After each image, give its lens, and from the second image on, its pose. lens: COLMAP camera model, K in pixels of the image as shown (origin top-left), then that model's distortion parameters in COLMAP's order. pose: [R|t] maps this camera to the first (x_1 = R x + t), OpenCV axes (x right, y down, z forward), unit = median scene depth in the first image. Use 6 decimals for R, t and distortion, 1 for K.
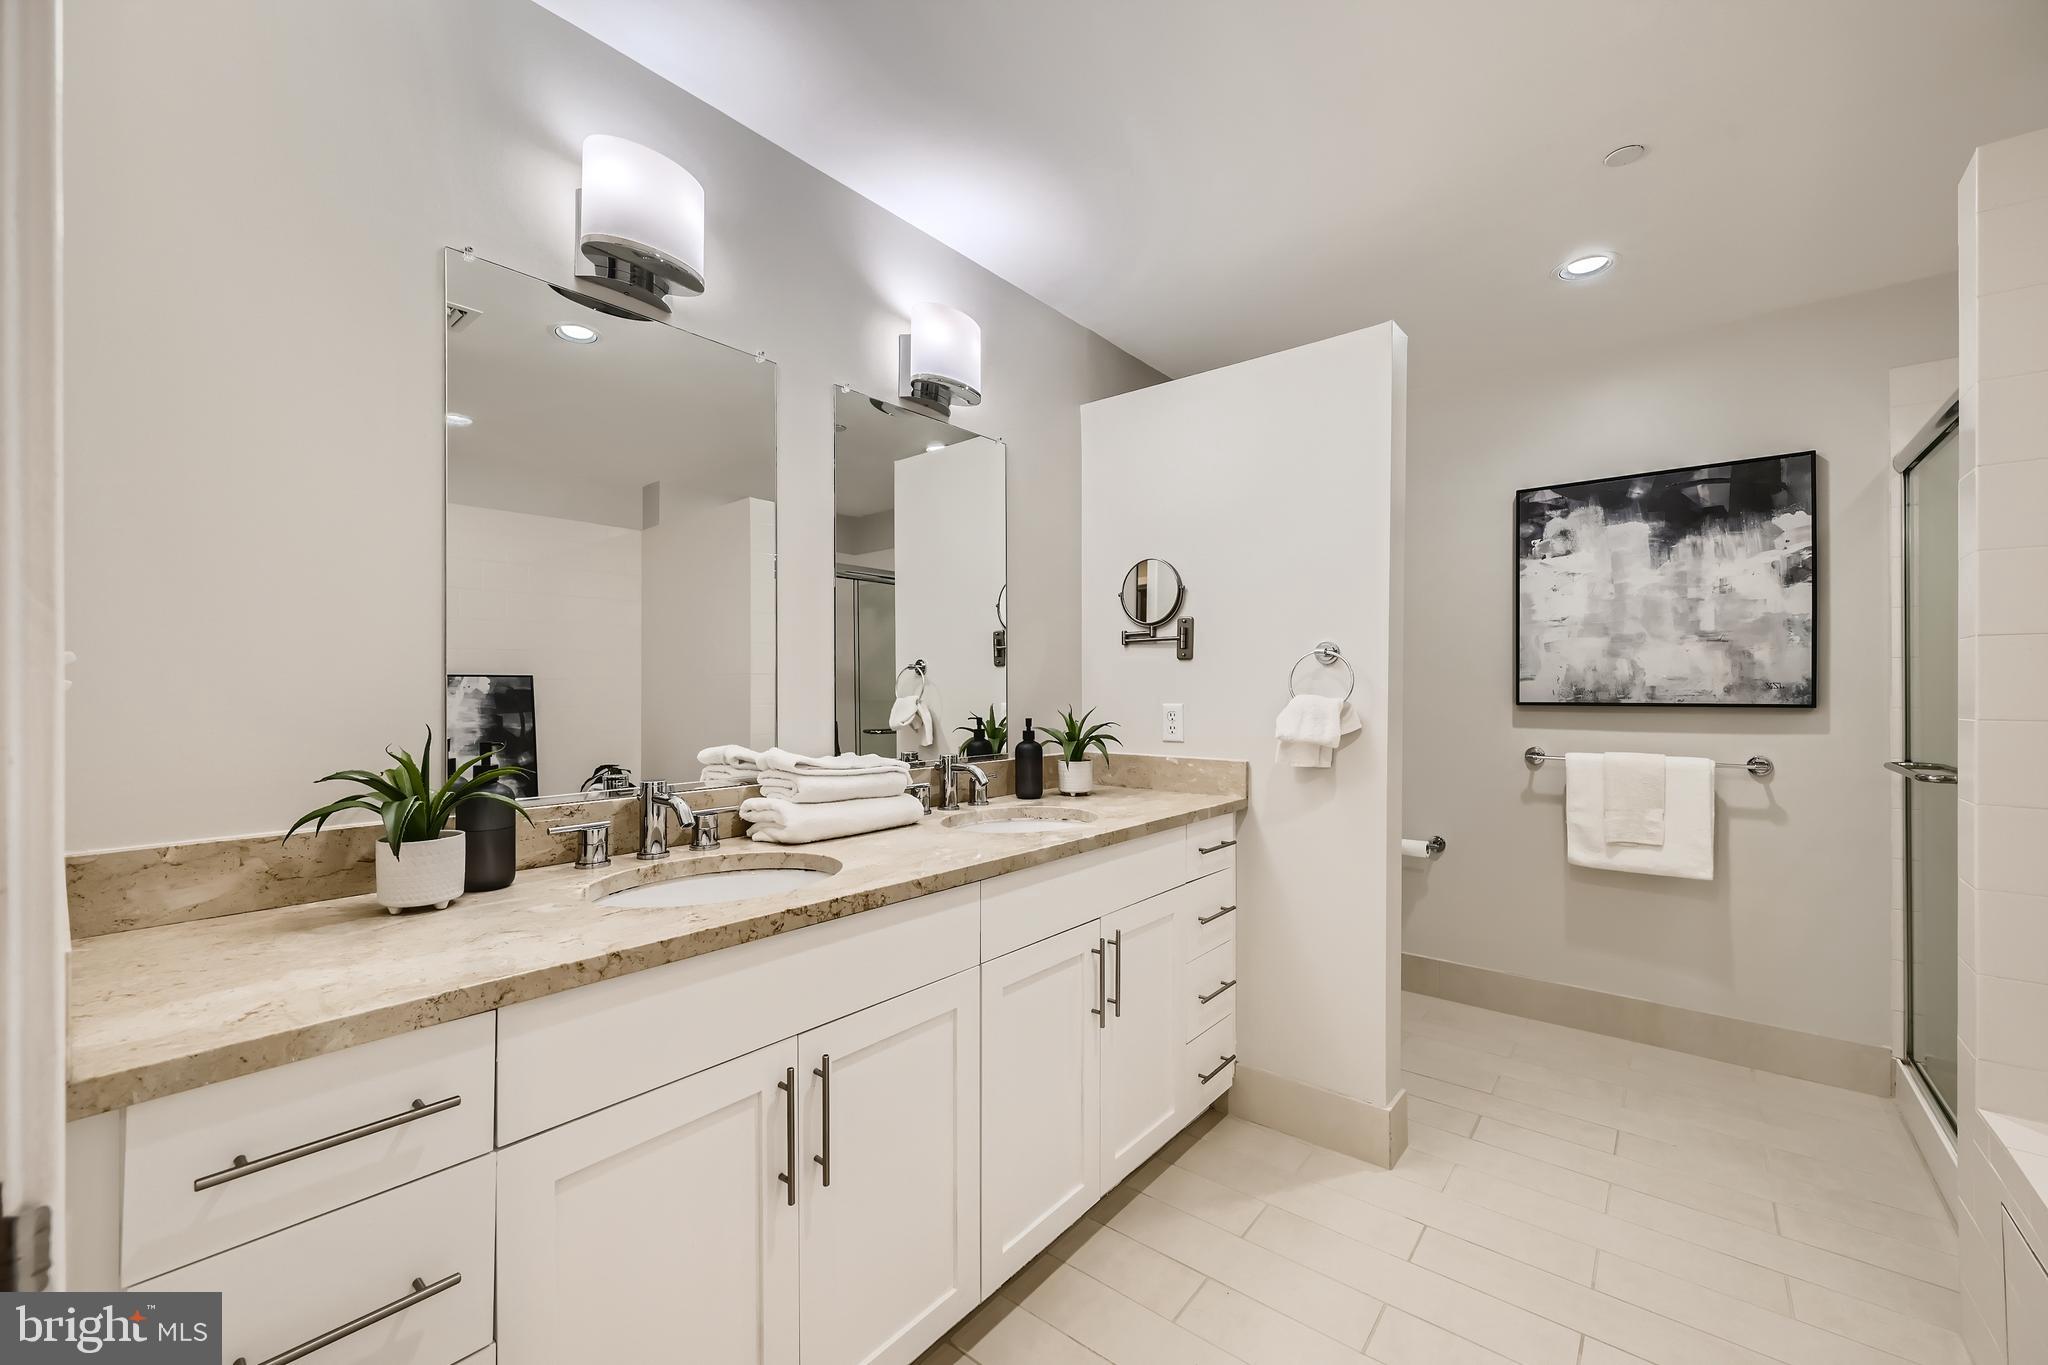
lens RADIAL K [[818.8, 0, 1022.0], [0, 818.8, 694.1], [0, 0, 1]] dist [0.001434, -0.000438]
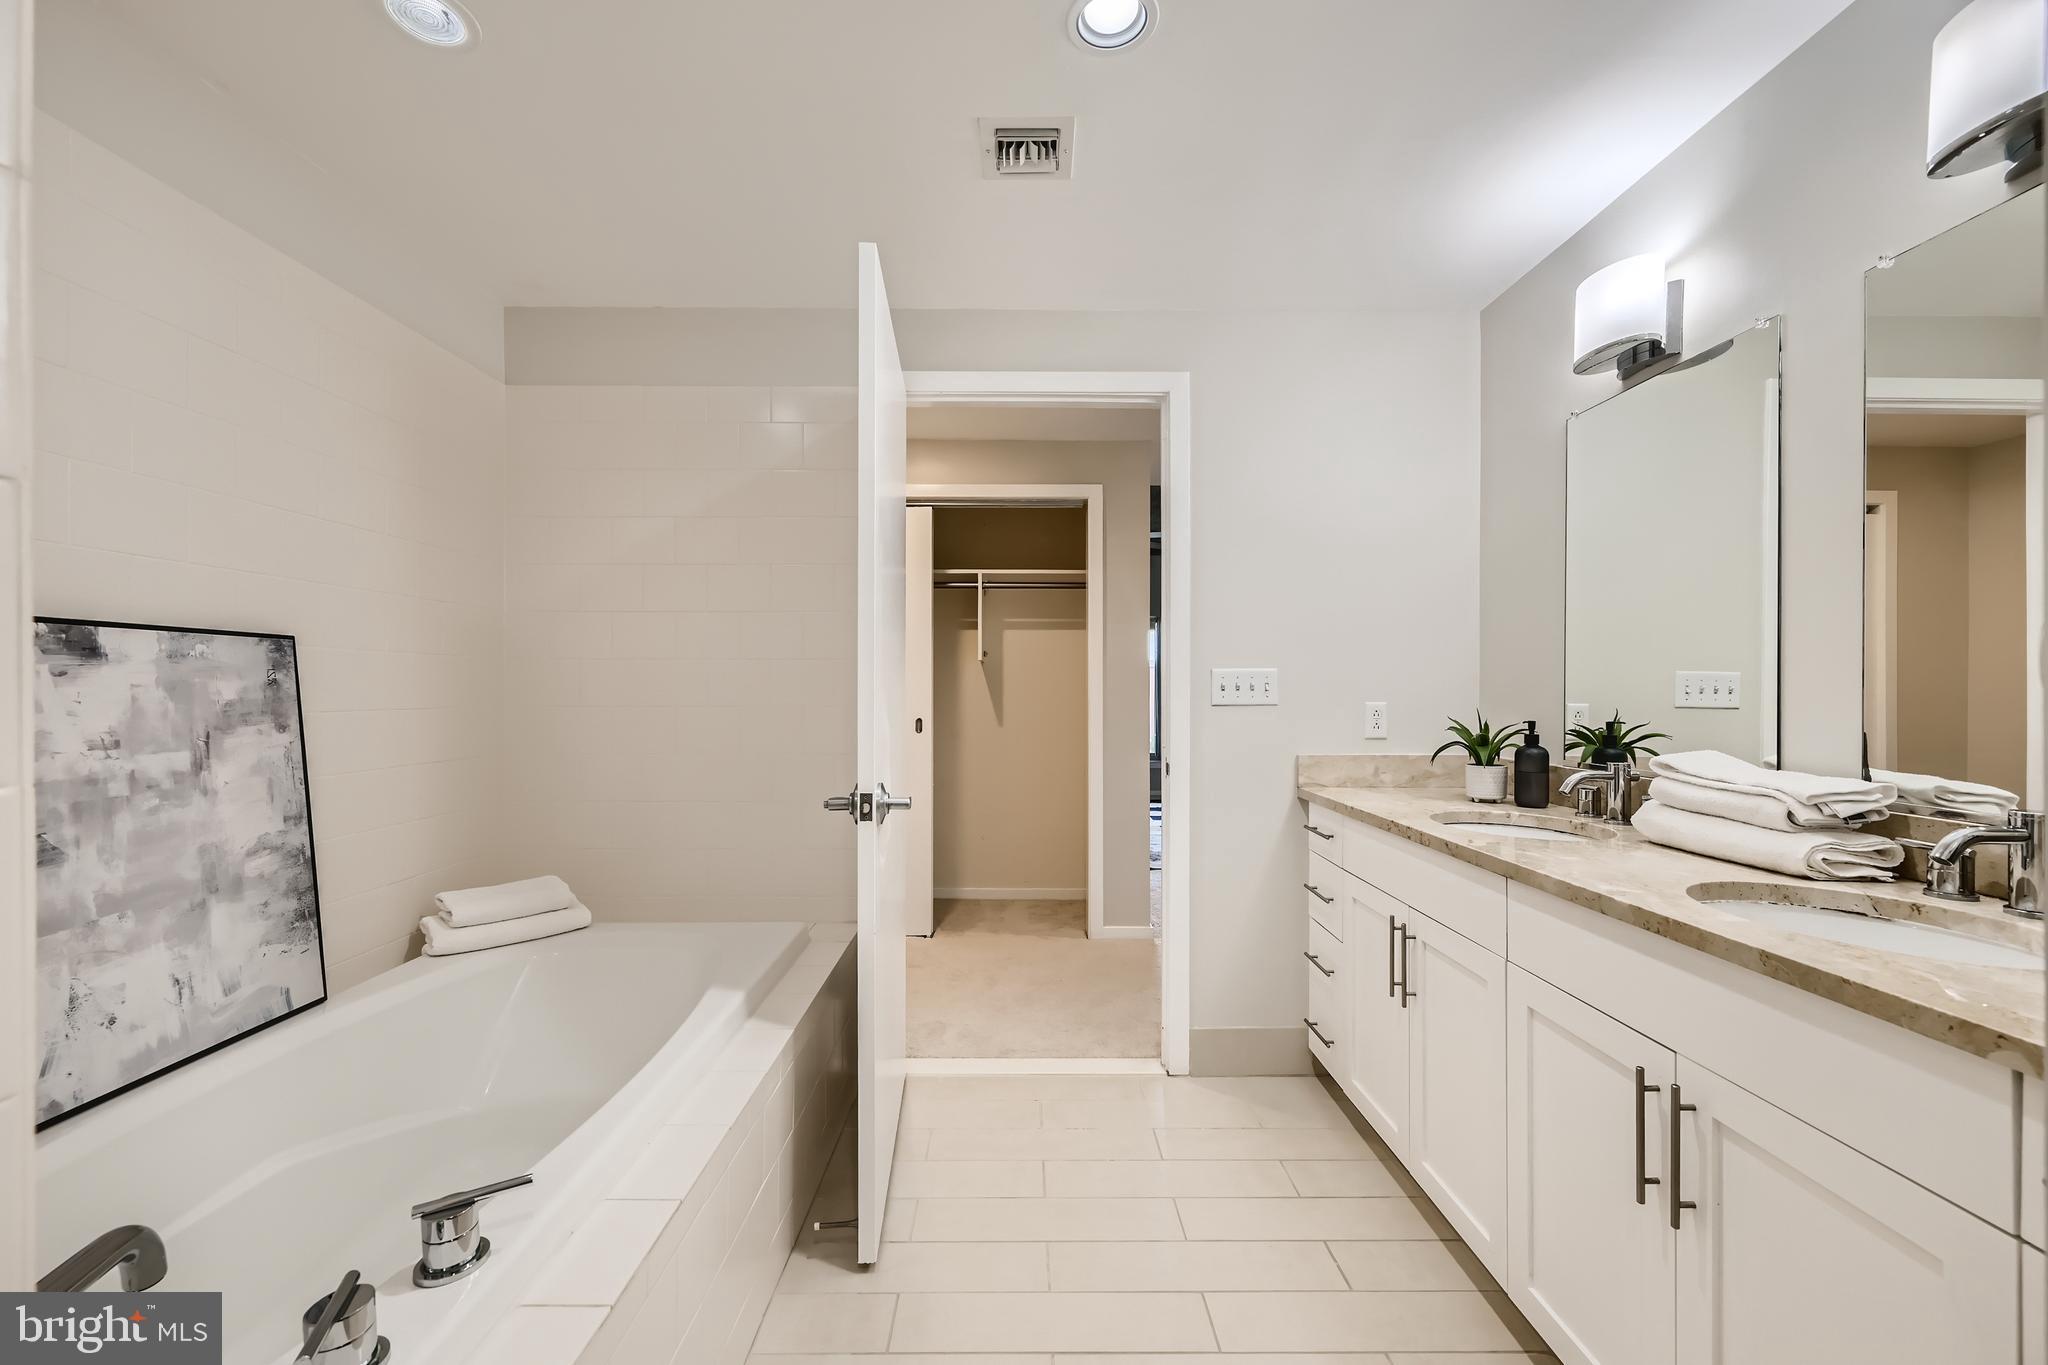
lens RADIAL K [[818.0, 0, 1025.5], [0, 818.0, 691.1], [0, 0, 1]] dist [-0.002873, 0.000181]
pose [[-0.770186, -0.002897, -0.637813, 0.749434], [-0.006742, 0.999971, 0.003600, -0.001573], [0.637784, 0.007073, -0.770183, 0.994306]]
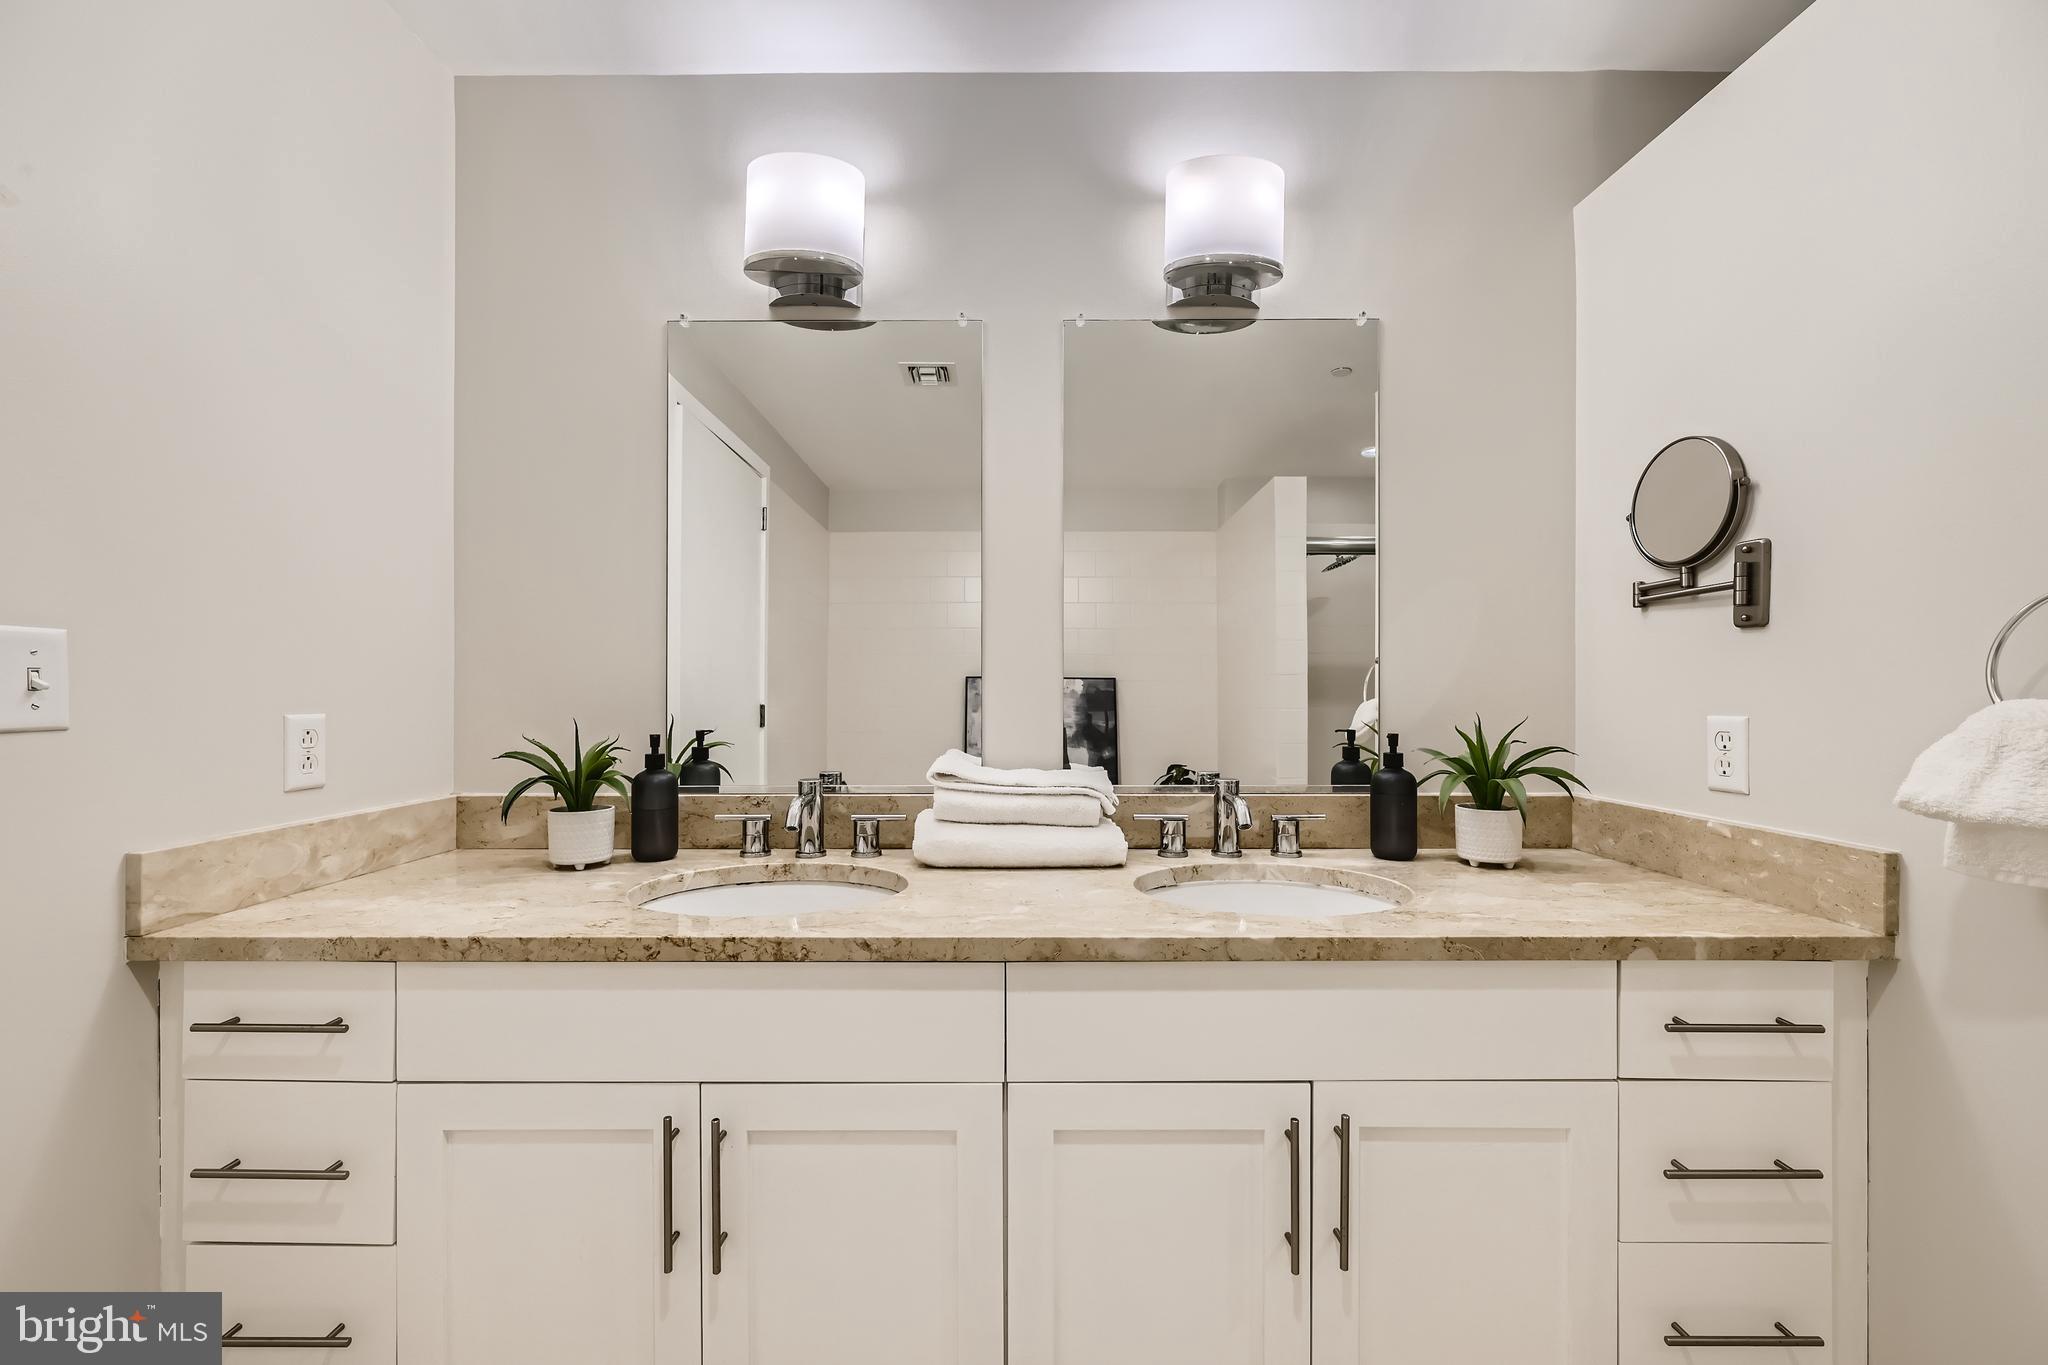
lens RADIAL K [[818.8, 0, 1022.0], [0, 818.8, 694.1], [0, 0, 1]] dist [0.001434, -0.000438]
pose [[0.634219, 0.002354, -0.773150, 0.352604], [-0.003802, 0.999993, -0.000073, -0.000144], [0.773144, 0.002986, 0.634223, 0.405189]]
